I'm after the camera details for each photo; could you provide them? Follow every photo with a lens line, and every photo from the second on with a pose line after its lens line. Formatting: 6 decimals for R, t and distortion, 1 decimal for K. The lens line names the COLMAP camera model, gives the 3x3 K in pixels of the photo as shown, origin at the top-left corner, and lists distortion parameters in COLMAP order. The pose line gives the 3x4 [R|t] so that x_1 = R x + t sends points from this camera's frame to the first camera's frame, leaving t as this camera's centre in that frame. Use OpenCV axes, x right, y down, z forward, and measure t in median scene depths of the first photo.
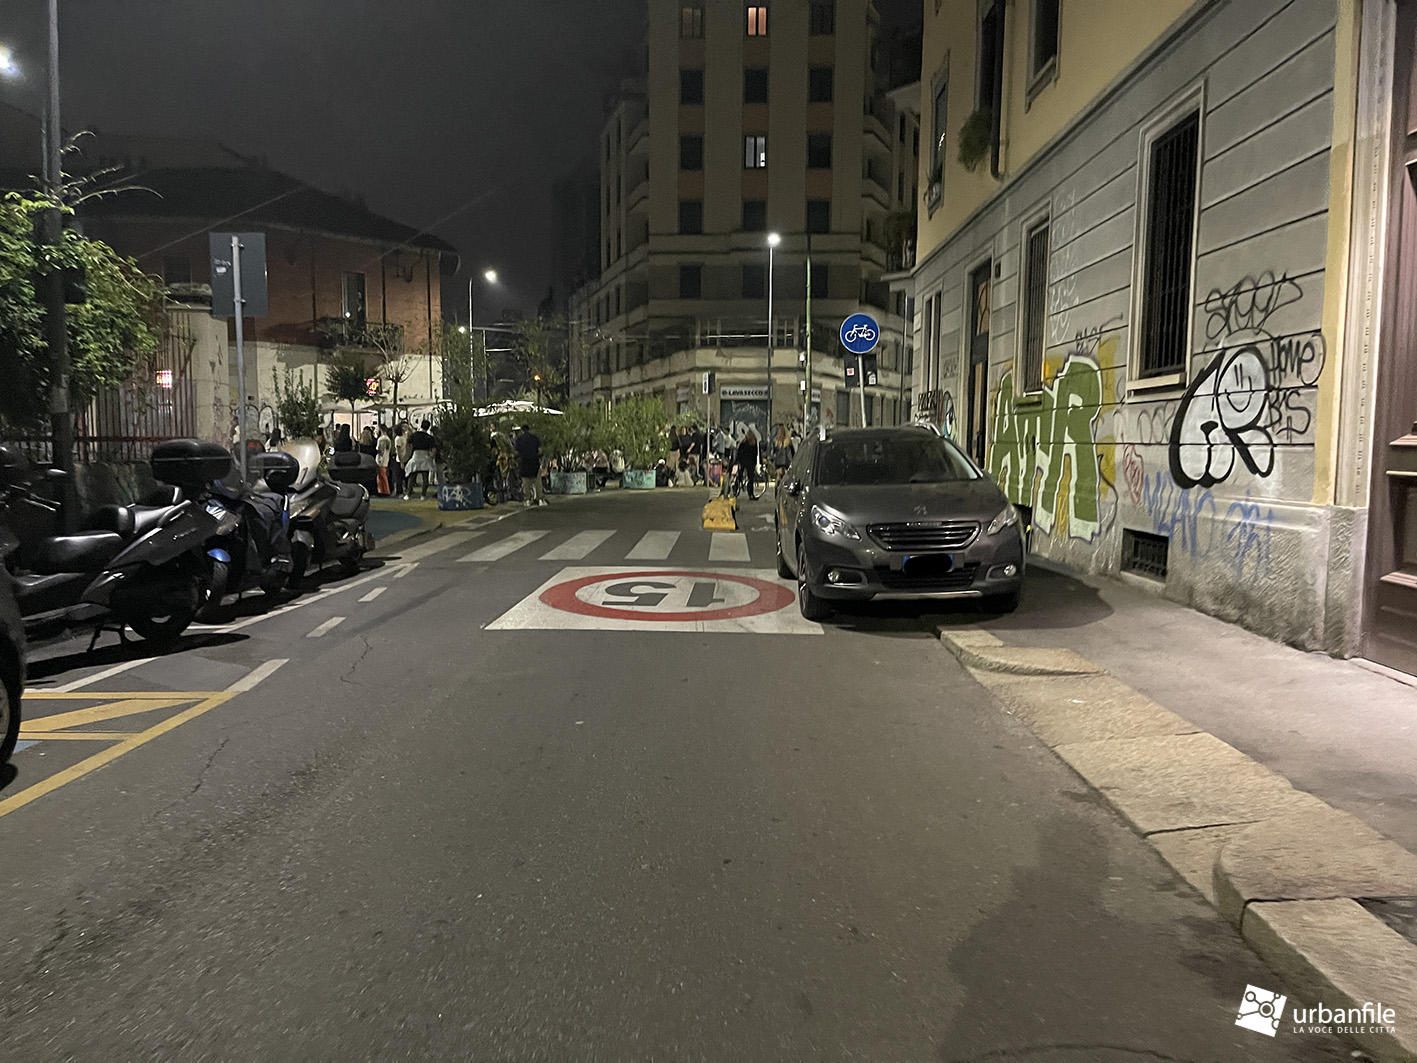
lens RADIAL K [[1103.5, 0, 718.8], [0, 1103.5, 539.8], [0, 0, 1]] dist [0.073122, -0.098743]
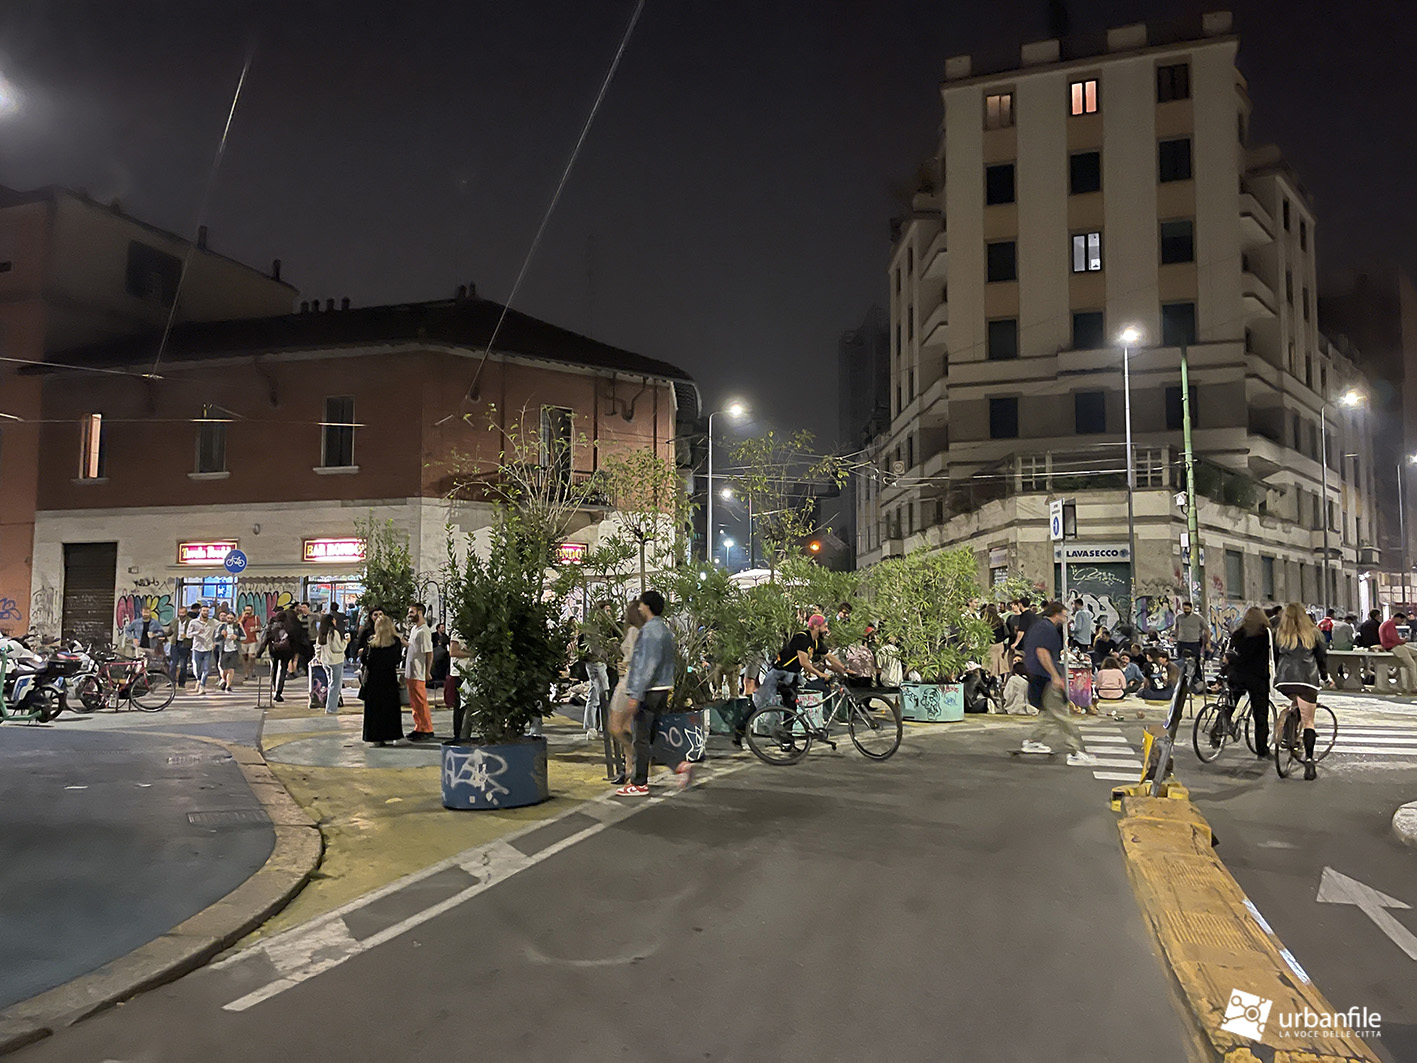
lens RADIAL K [[1043.3, 0, 713.8], [0, 1043.3, 529.1], [0, 0, 1]] dist [0.056589, -0.003861]
pose [[0.958800, -0.030076, -0.282484, -0.014945], [-0.019017, 0.985354, -0.169460, -0.026535], [0.283444, 0.167850, 0.944185, 0.259854]]
